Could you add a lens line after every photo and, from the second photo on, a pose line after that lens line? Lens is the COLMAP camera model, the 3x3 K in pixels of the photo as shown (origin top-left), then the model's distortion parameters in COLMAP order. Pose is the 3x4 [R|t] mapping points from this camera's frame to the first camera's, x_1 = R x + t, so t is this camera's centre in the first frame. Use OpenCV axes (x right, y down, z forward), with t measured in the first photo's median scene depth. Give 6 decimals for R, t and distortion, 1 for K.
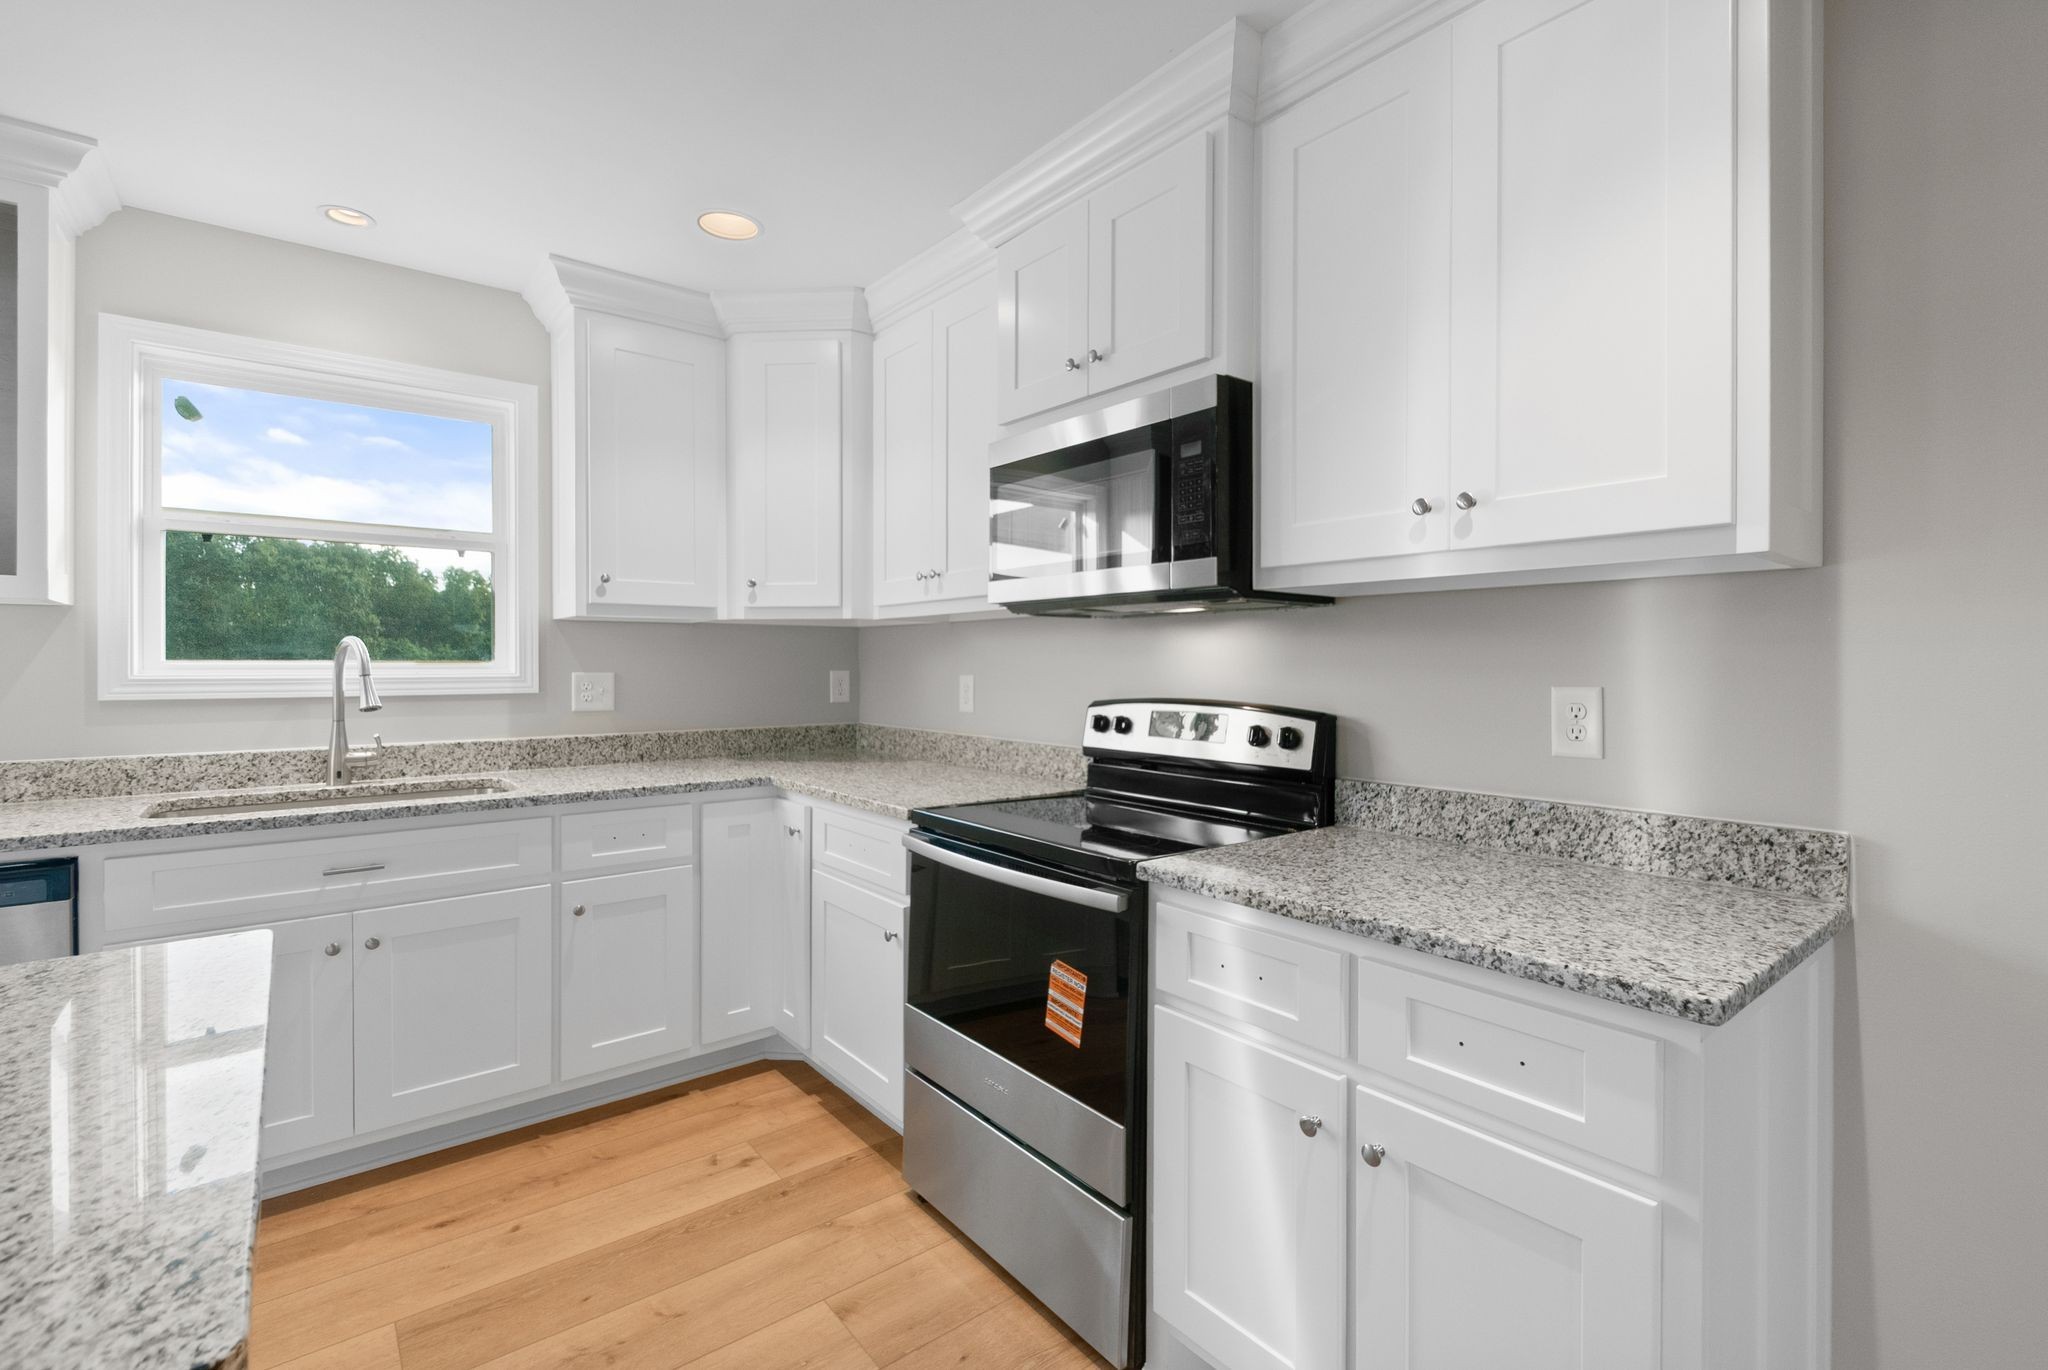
lens RADIAL K [[878.3, 0, 1023.3], [0, 878.3, 669.8], [0, 0, 1]] dist [-0.013864, -0.000387]
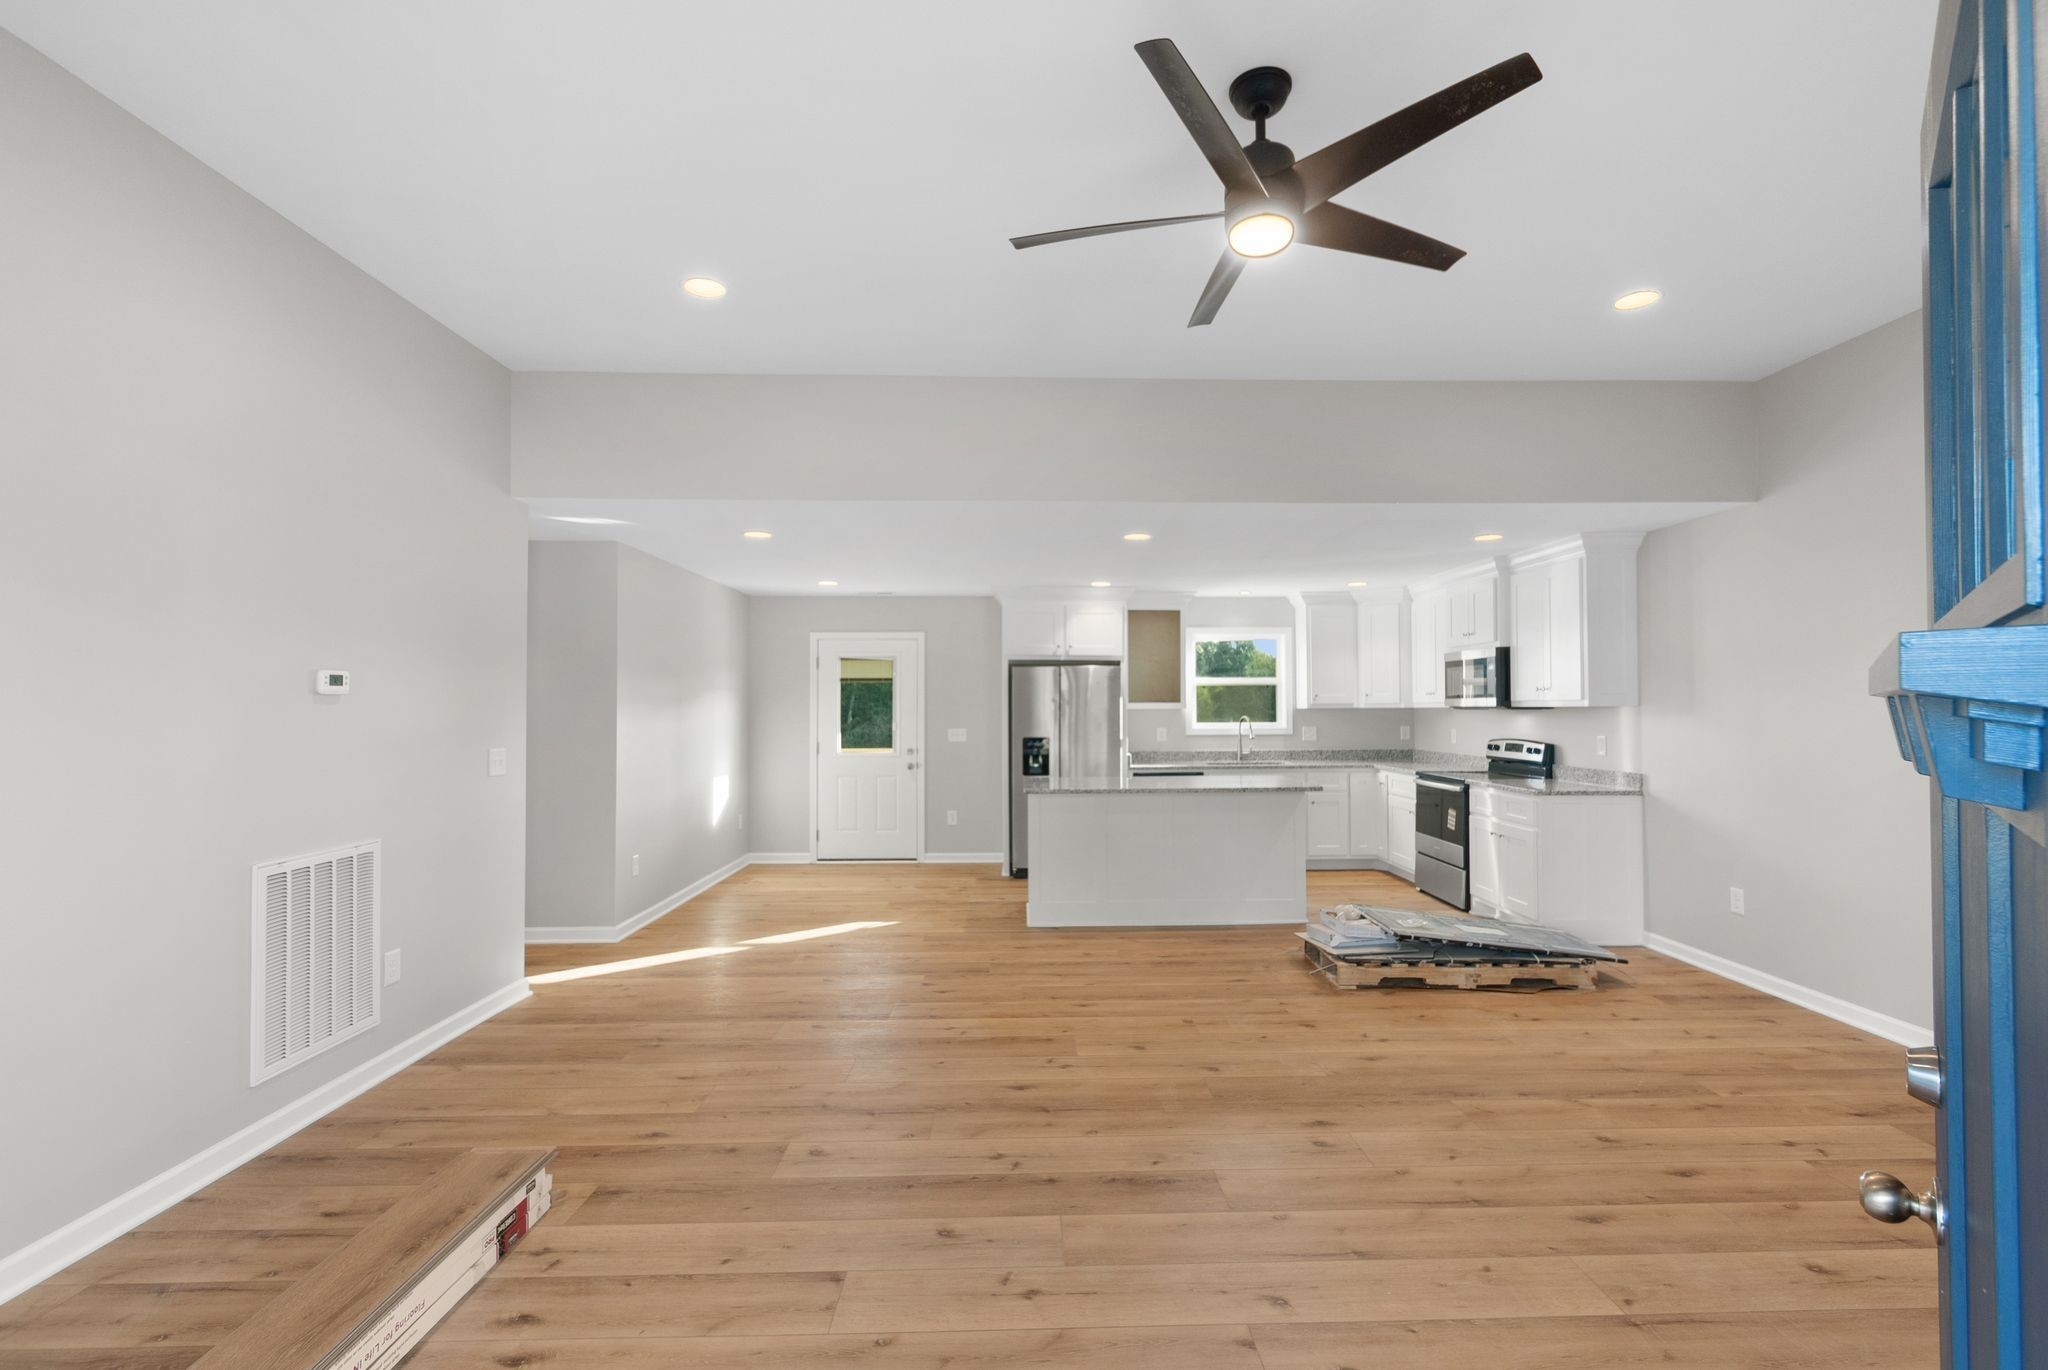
lens RADIAL K [[878.3, 0, 1080.1], [0, 878.3, 687.7], [0, 0, 1]] dist [-0.013864, -0.000387]
pose [[0.814441, -0.018640, -0.579947, 0.665534], [0.000381, 0.999501, -0.031590, -0.042611], [0.580246, 0.025507, 0.814042, -2.115342]]
